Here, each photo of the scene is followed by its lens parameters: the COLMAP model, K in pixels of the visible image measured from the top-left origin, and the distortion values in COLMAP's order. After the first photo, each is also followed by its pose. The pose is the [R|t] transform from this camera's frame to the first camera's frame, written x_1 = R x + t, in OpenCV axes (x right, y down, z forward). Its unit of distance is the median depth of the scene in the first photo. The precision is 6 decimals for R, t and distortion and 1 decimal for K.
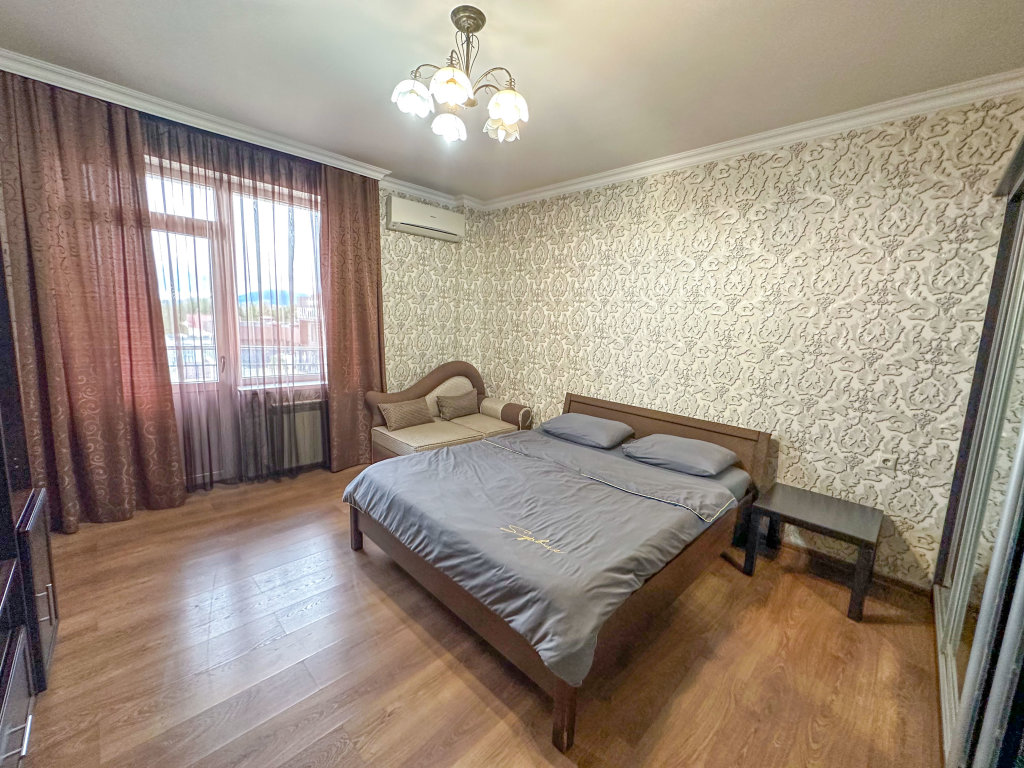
lens RADIAL K [[412.2, 0, 513.3], [0, 412.2, 378.4], [0, 0, 1]] dist [0.003383, 0.000242]
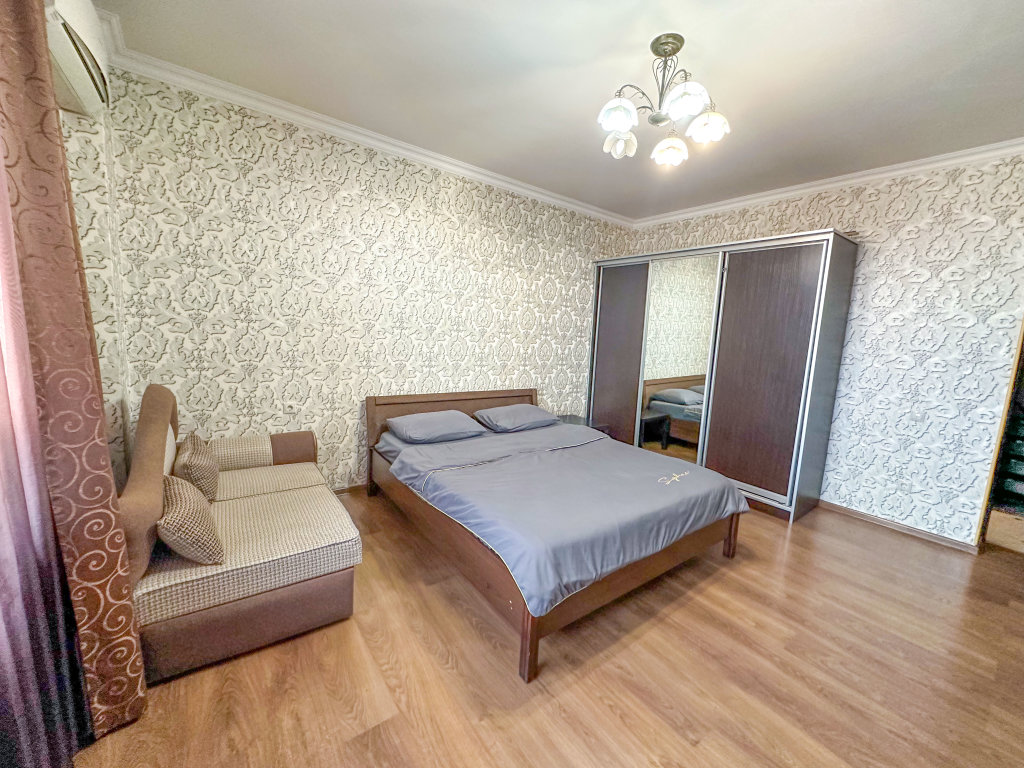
lens RADIAL K [[406.3, 0, 513.7], [0, 406.3, 377.0], [0, 0, 1]] dist [-0.015807, 0.000173]
pose [[0.138533, -0.171403, 0.975413, -0.534625], [0.073937, 0.983951, 0.162403, -0.099678], [-0.987594, 0.049621, 0.148982, 0.521564]]
